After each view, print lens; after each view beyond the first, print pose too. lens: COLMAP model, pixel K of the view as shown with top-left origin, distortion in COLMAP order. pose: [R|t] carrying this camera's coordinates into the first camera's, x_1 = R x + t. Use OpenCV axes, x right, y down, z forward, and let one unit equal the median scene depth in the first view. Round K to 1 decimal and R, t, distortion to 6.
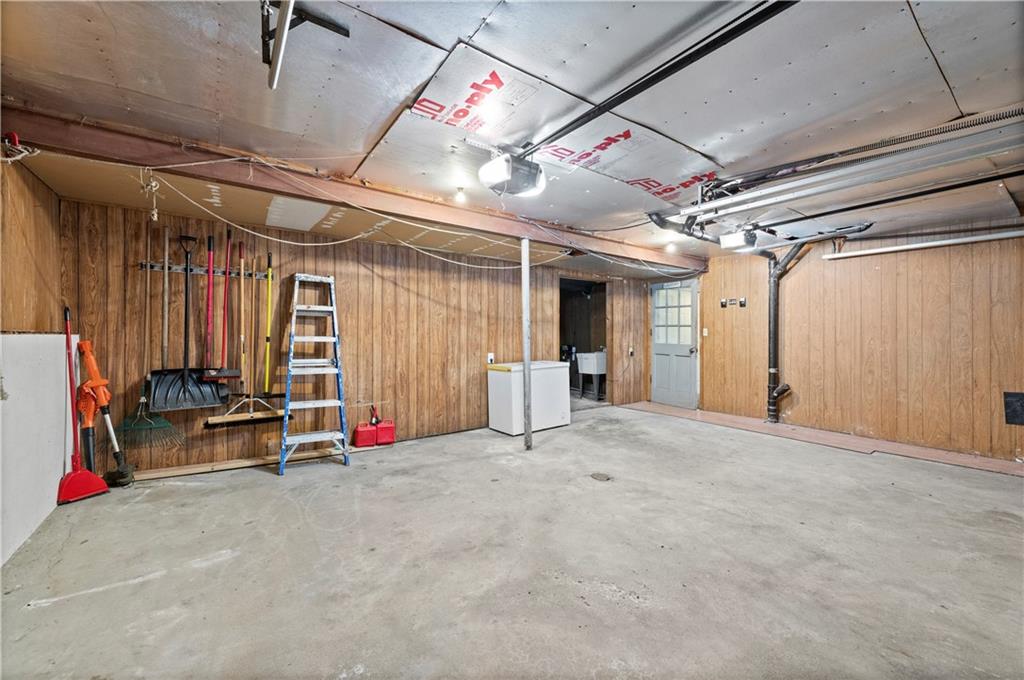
lens RADIAL K [[412.3, 0, 513.5], [0, 412.3, 335.3], [0, 0, 1]] dist [0.012320, -0.001464]
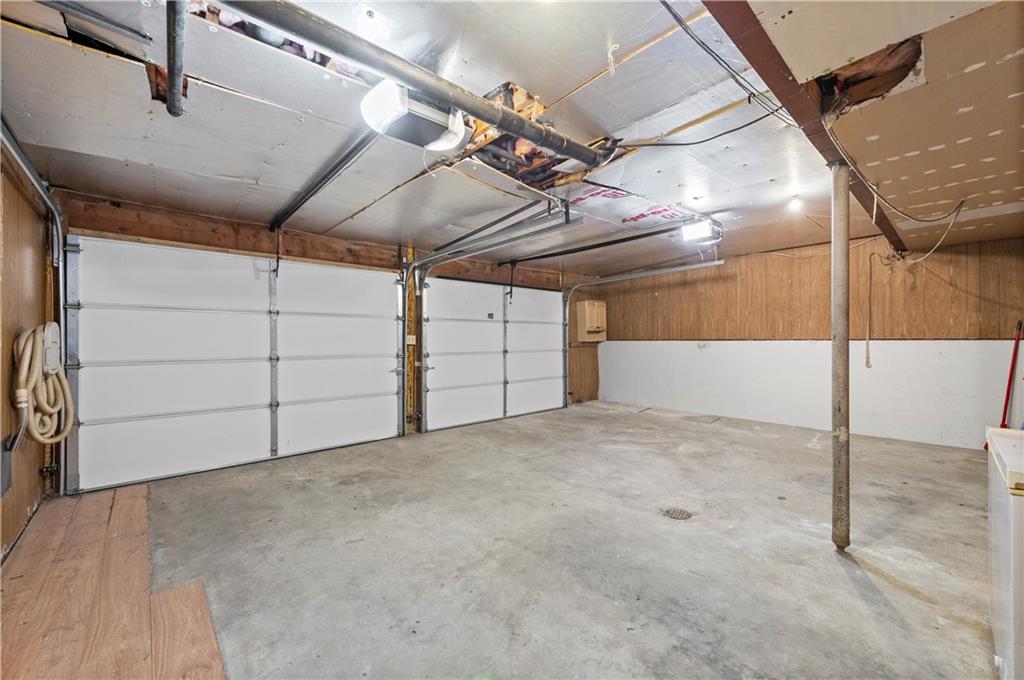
lens RADIAL K [[412.3, 0, 513.1], [0, 412.3, 339.4], [0, 0, 1]] dist [0.012320, -0.001464]
pose [[-0.994193, 0.000762, -0.107613, 0.738383], [0.000605, 0.999999, 0.001496, -0.006018], [0.107614, 0.001422, -0.994192, 2.103237]]
